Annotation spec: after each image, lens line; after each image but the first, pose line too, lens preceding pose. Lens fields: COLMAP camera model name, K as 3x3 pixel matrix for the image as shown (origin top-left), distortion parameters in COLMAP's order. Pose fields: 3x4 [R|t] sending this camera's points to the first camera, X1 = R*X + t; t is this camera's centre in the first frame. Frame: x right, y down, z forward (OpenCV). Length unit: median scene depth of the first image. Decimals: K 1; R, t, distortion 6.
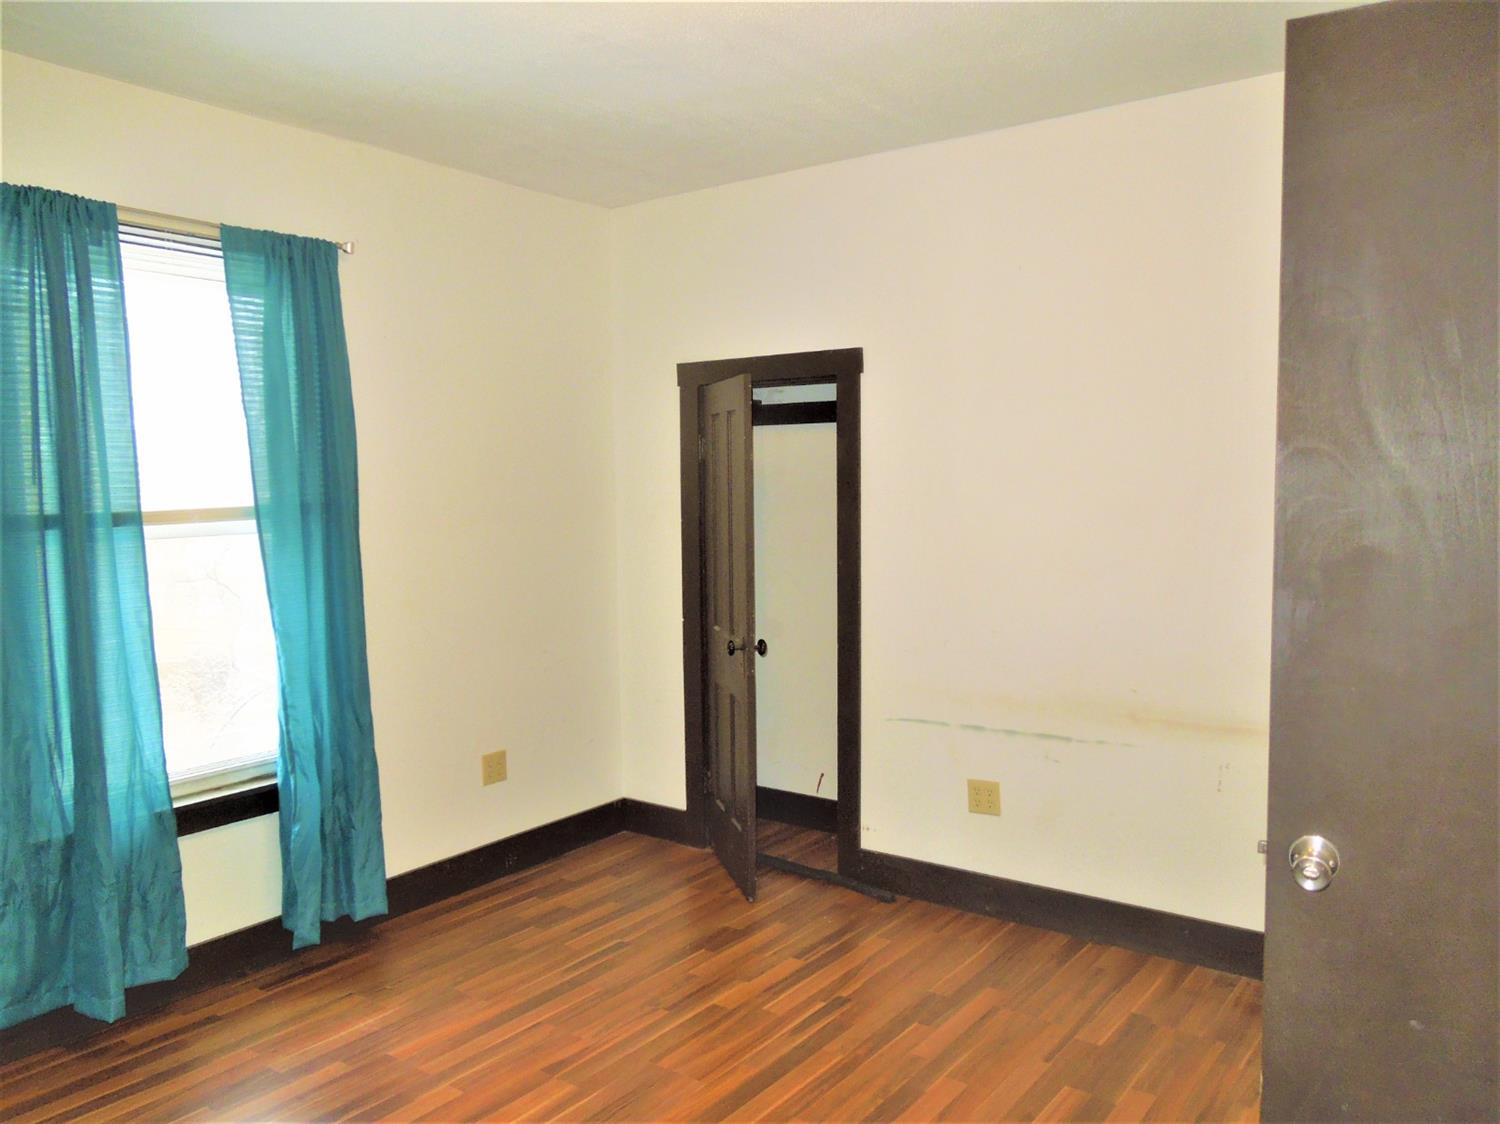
lens RADIAL K [[1153.5, 0, 749.3], [0, 1153.5, 549.9], [0, 0, 1]] dist [-0.013818, -0.002198]
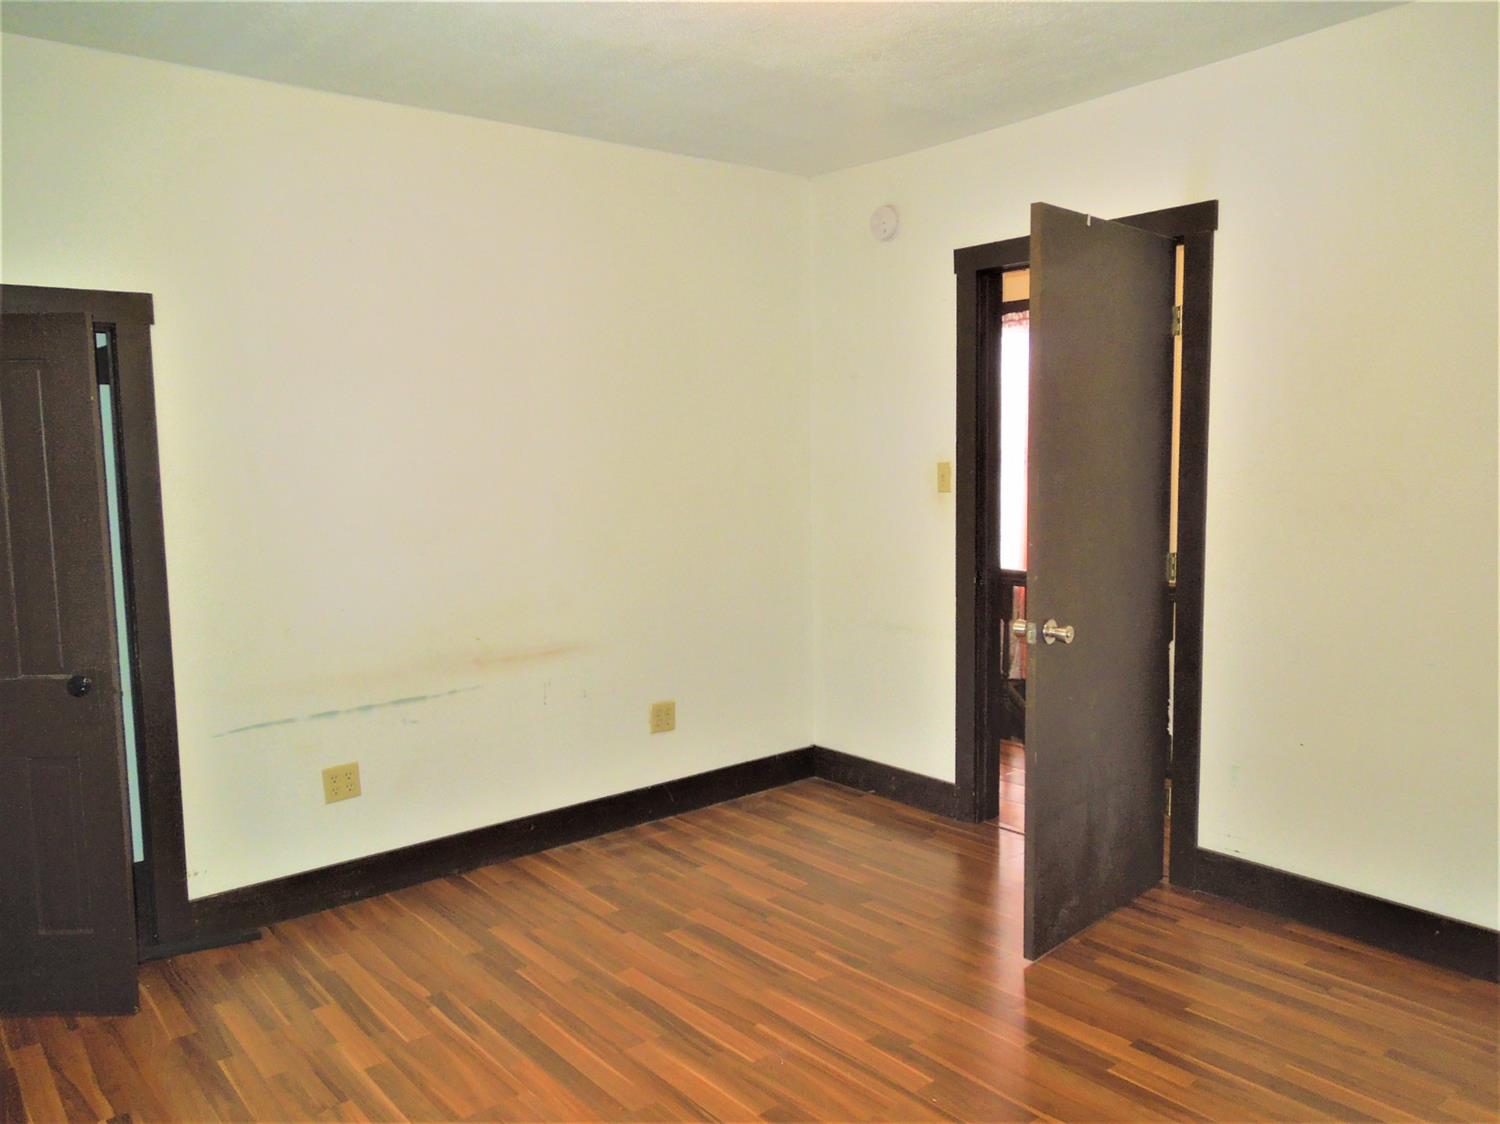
lens RADIAL K [[1153.5, 0, 749.6], [0, 1153.5, 566.3], [0, 0, 1]] dist [-0.013818, -0.002198]
pose [[0.238716, -0.096624, 0.966271, -0.724960], [0.082958, 0.993429, 0.078845, -0.015747], [-0.967540, 0.061338, 0.245163, 0.483315]]
